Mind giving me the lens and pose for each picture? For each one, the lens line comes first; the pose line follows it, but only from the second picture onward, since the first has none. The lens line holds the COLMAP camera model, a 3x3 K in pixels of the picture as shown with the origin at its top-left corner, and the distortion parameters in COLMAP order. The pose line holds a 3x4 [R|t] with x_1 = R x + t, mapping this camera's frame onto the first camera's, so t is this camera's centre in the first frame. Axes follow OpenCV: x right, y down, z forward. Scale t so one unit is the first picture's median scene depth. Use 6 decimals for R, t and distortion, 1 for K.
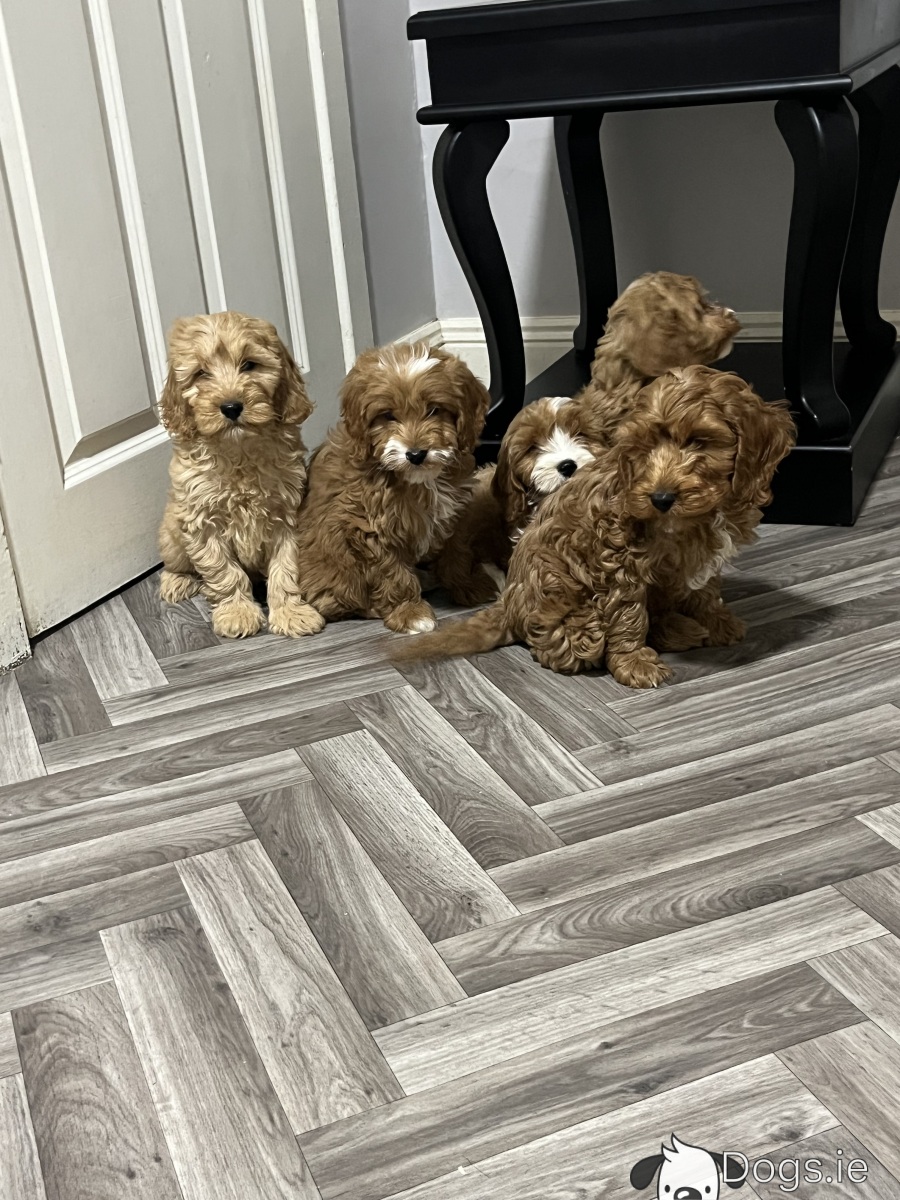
lens RADIAL K [[1450.9, 0, 455.2], [0, 1450.9, 602.6], [0, 0, 1]] dist [0.043489, 0.000000]
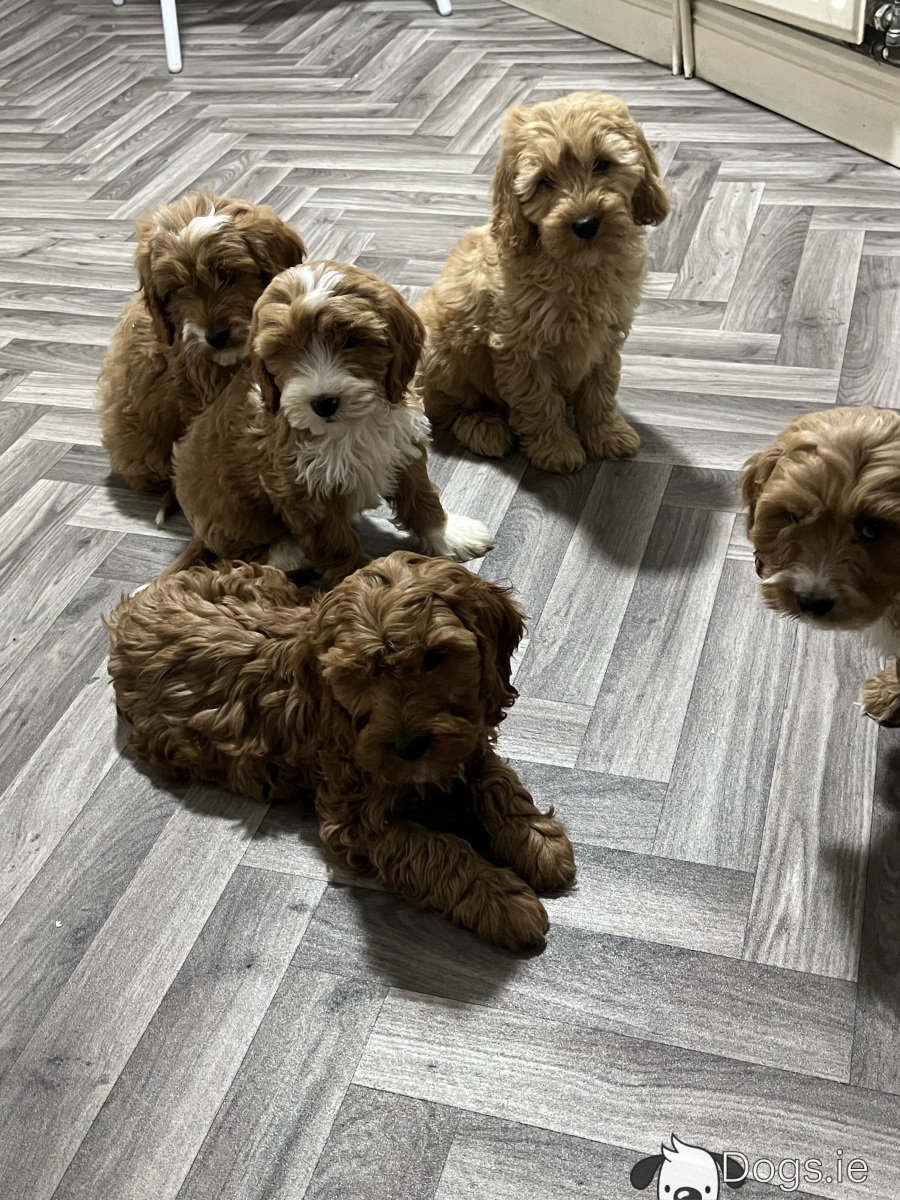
lens RADIAL K [[1297.0, 0, 463.2], [0, 1297.0, 610.9], [0, 0, 1]] dist [0.025111, 0.000000]
pose [[-0.619121, 0.601443, -0.504932, 0.130877], [-0.147674, 0.542344, 0.827076, -0.801041], [0.771286, 0.586626, -0.246959, 1.747746]]
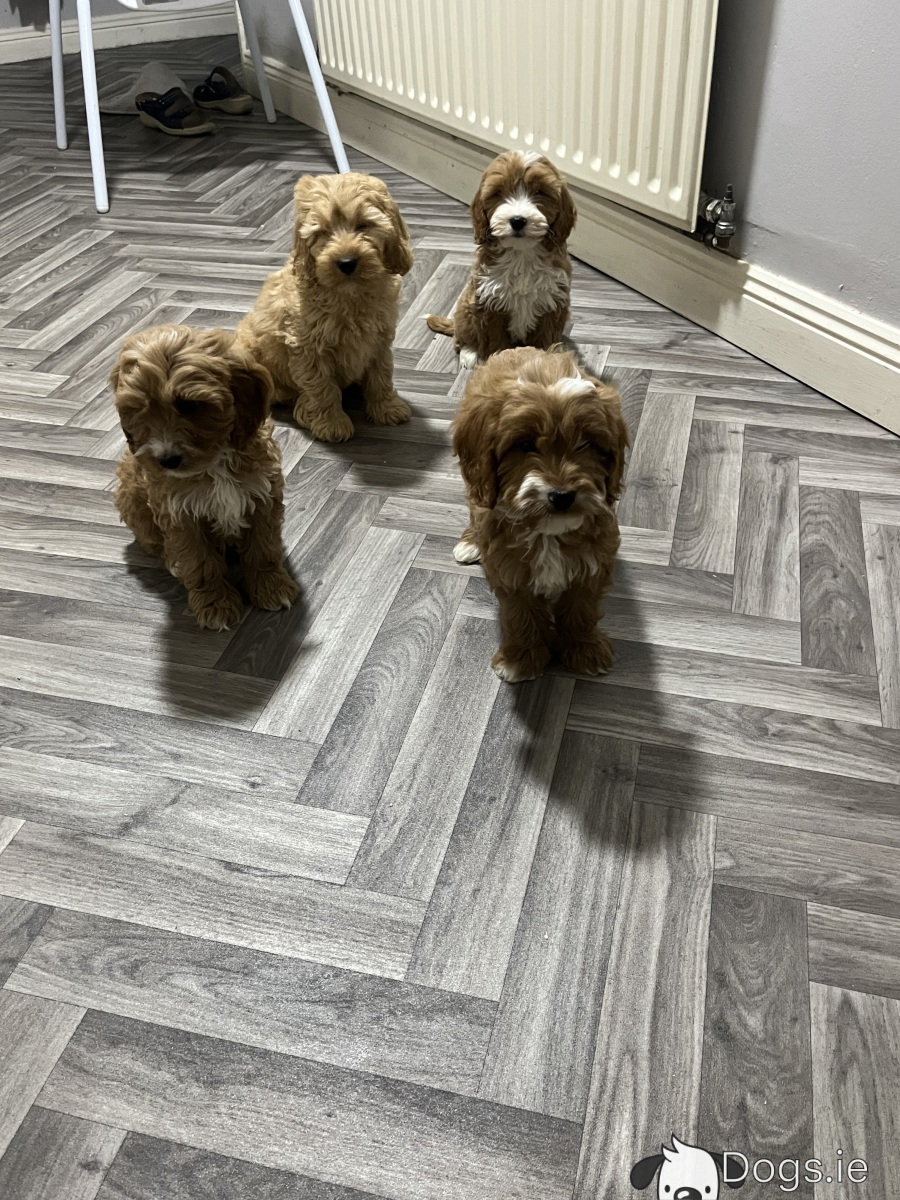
lens RADIAL K [[1008.3, 0, 464.1], [0, 1008.3, 614.8], [0, 0, 1]] dist [0.047772, -0.047594]
pose [[-0.585284, 0.580823, -0.565762, -0.058145], [-0.230486, 0.549796, 0.802871, -0.714395], [0.777380, 0.600307, -0.187915, 1.672336]]
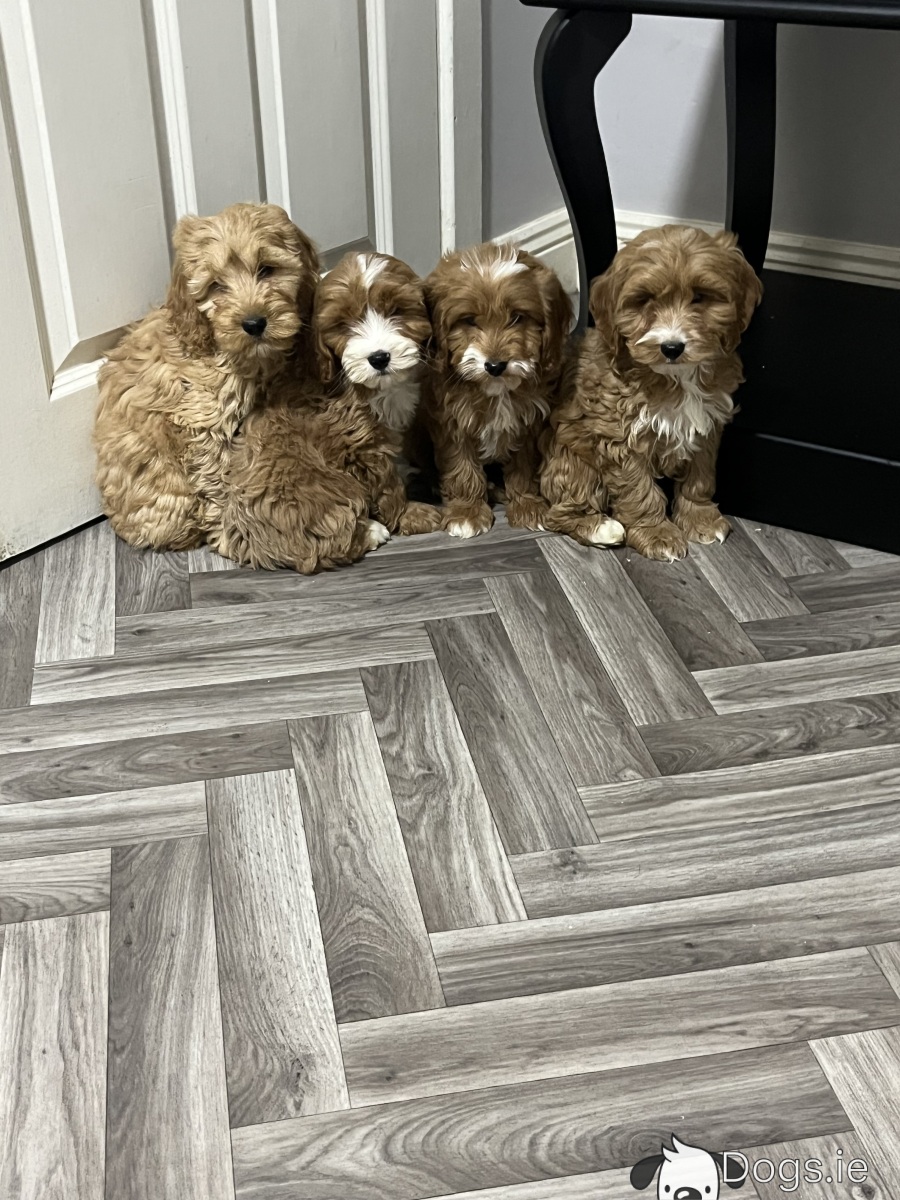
lens RADIAL K [[1450.9, 0, 452.8], [0, 1450.9, 618.7], [0, 0, 1]] dist [0.043489, 0.000000]
pose [[0.978762, 0.159433, -0.128862, 0.137672], [-0.138323, 0.977564, 0.158858, -0.161582], [0.151298, -0.137659, 0.978856, 0.207057]]
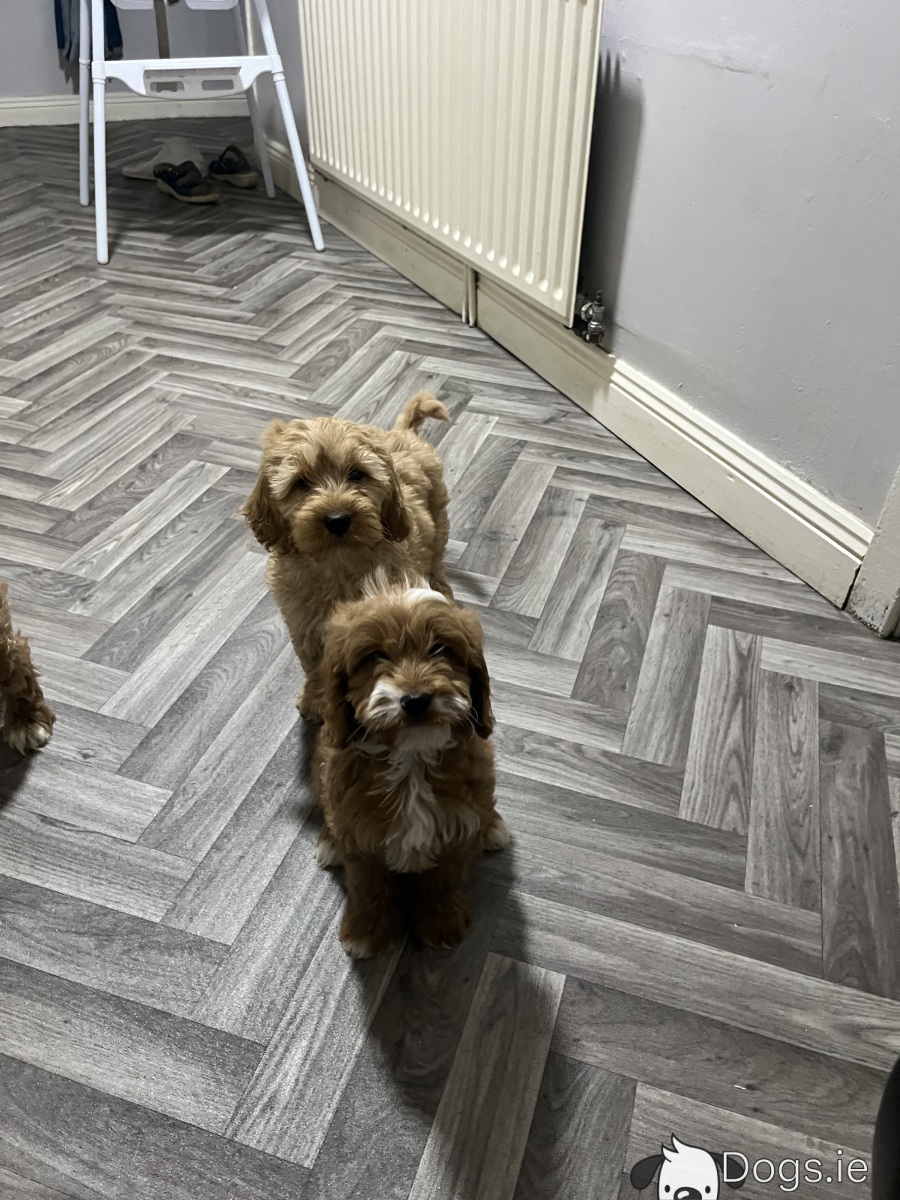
lens RADIAL K [[916.8, 0, 459.7], [0, 916.8, 613.8], [0, 0, 1]] dist [0.059937, -0.077662]
pose [[-0.637104, 0.510171, -0.577774, -0.116706], [-0.272968, 0.551676, 0.788125, -0.812597], [0.720823, 0.659832, -0.212215, 1.811343]]
